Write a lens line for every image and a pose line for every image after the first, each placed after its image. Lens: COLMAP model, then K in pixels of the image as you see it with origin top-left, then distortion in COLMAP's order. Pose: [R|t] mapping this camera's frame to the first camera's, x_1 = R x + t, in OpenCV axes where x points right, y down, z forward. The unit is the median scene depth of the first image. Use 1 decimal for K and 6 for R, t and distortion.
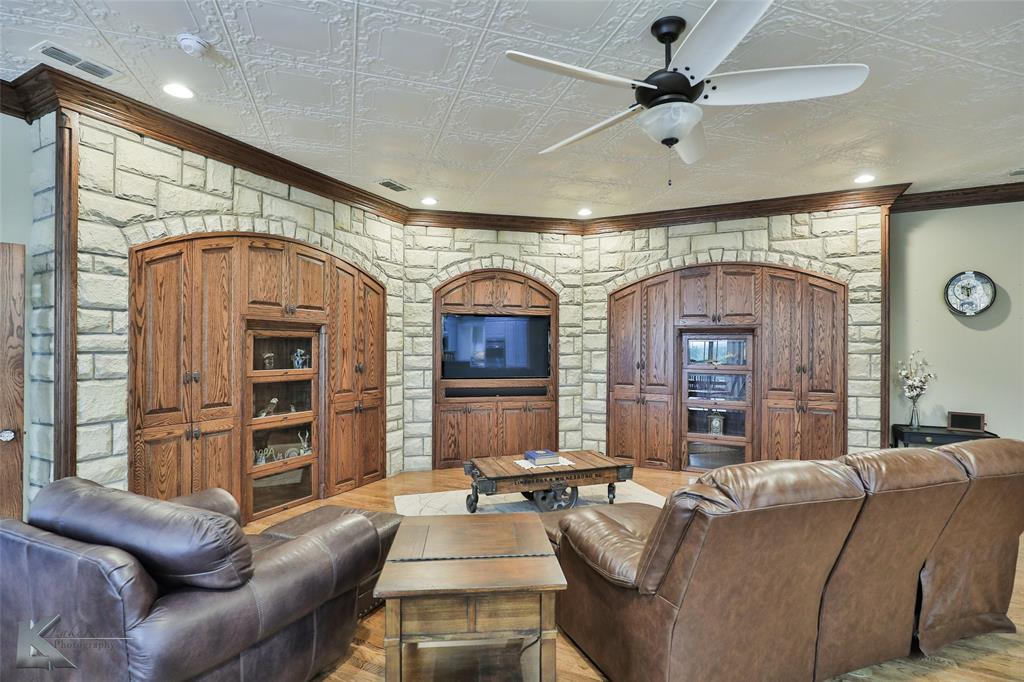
lens RADIAL K [[497.7, 0, 514.1], [0, 497.7, 346.1], [0, 0, 1]] dist [-0.004549, 0.000142]
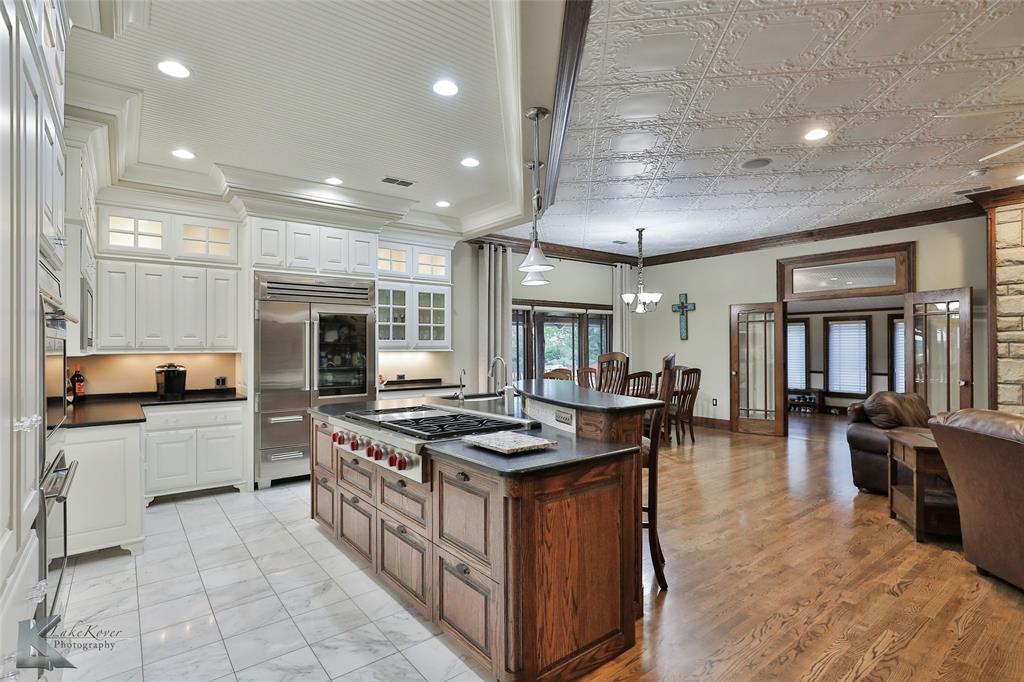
lens RADIAL K [[497.7, 0, 511.9], [0, 497.7, 340.9], [0, 0, 1]] dist [-0.004549, 0.000142]
pose [[-0.426032, -0.004047, -0.904699, 0.855533], [0.008134, 0.999932, -0.008304, 0.005815], [0.904672, -0.010896, -0.425970, 0.104846]]
